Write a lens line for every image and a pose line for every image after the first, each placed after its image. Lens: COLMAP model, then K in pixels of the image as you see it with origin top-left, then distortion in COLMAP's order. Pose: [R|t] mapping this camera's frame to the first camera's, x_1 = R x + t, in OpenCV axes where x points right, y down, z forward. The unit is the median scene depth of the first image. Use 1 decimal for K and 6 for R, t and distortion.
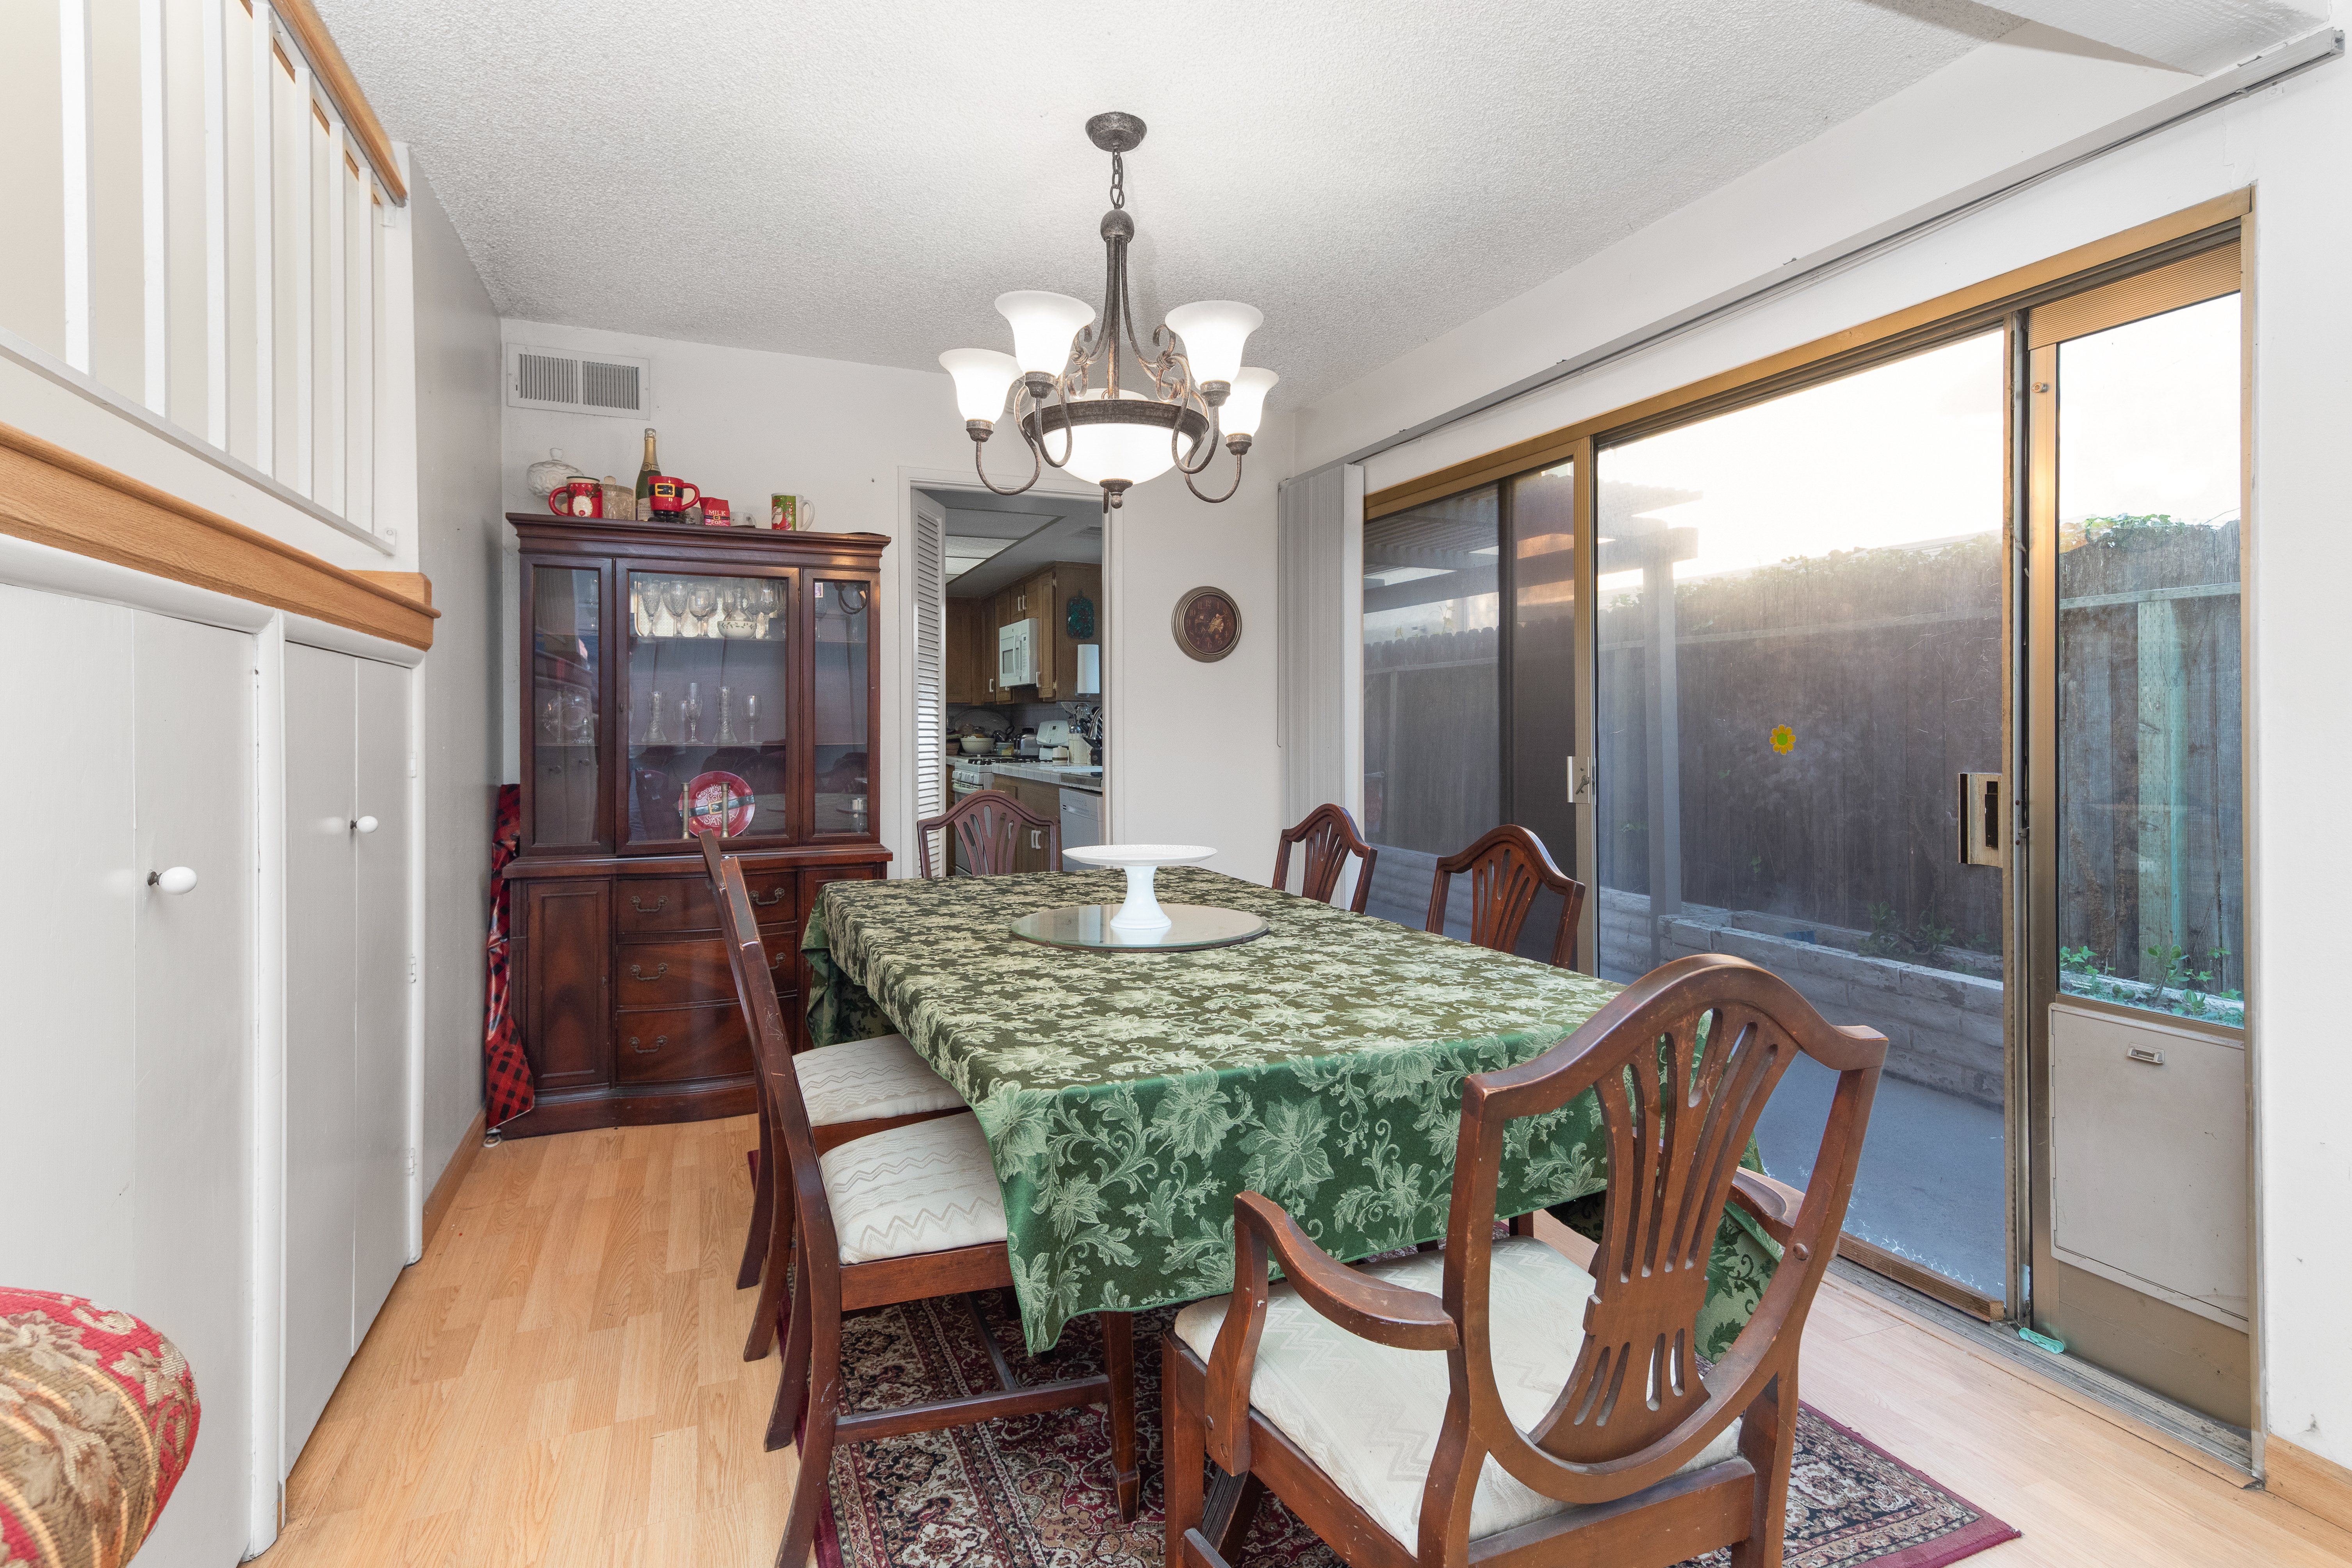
lens RADIAL K [[1145.8, 0, 1172.5], [0, 1145.8, 727.9], [0, 0, 1]] dist [0.026382, -0.000077]
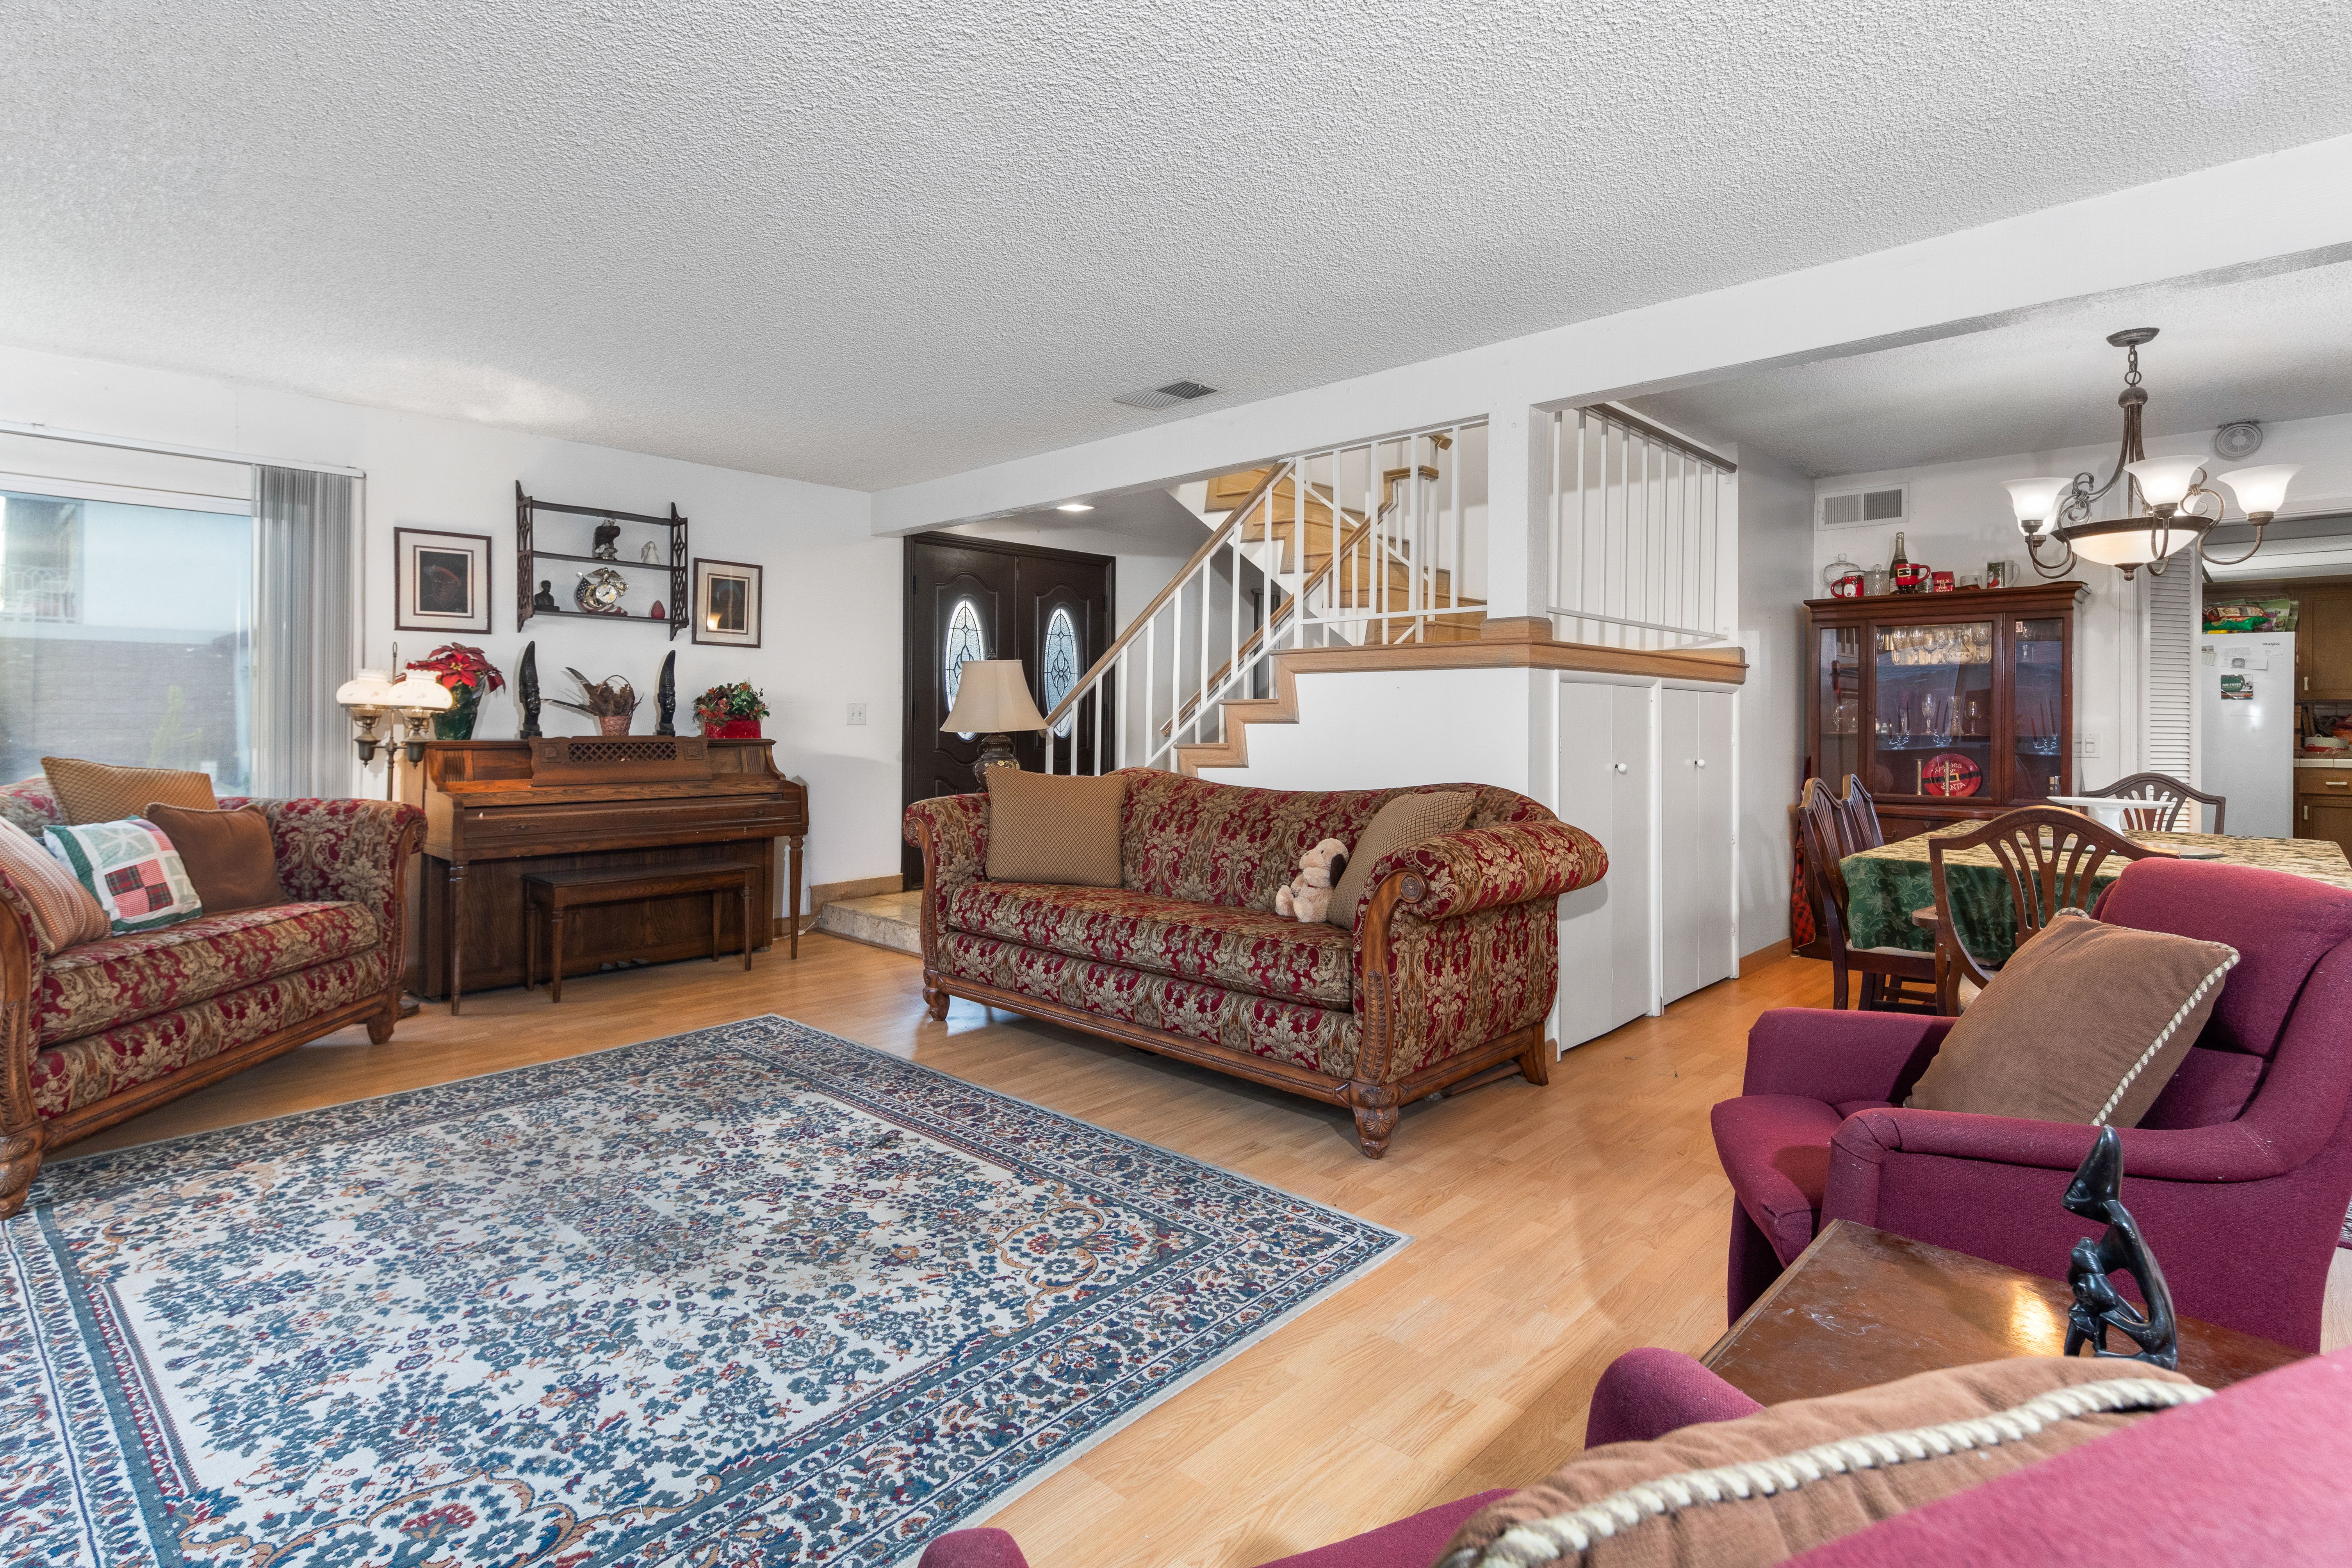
lens RADIAL K [[1157.6, 0, 1177.9], [0, 1157.6, 716.7], [0, 0, 1]] dist [0.027468, 0.000027]
pose [[0.416712, 0.002345, -0.909036, 0.612287], [-0.010092, 0.999947, -0.002047, 0.003794], [0.908983, 0.010027, 0.416713, -0.577152]]
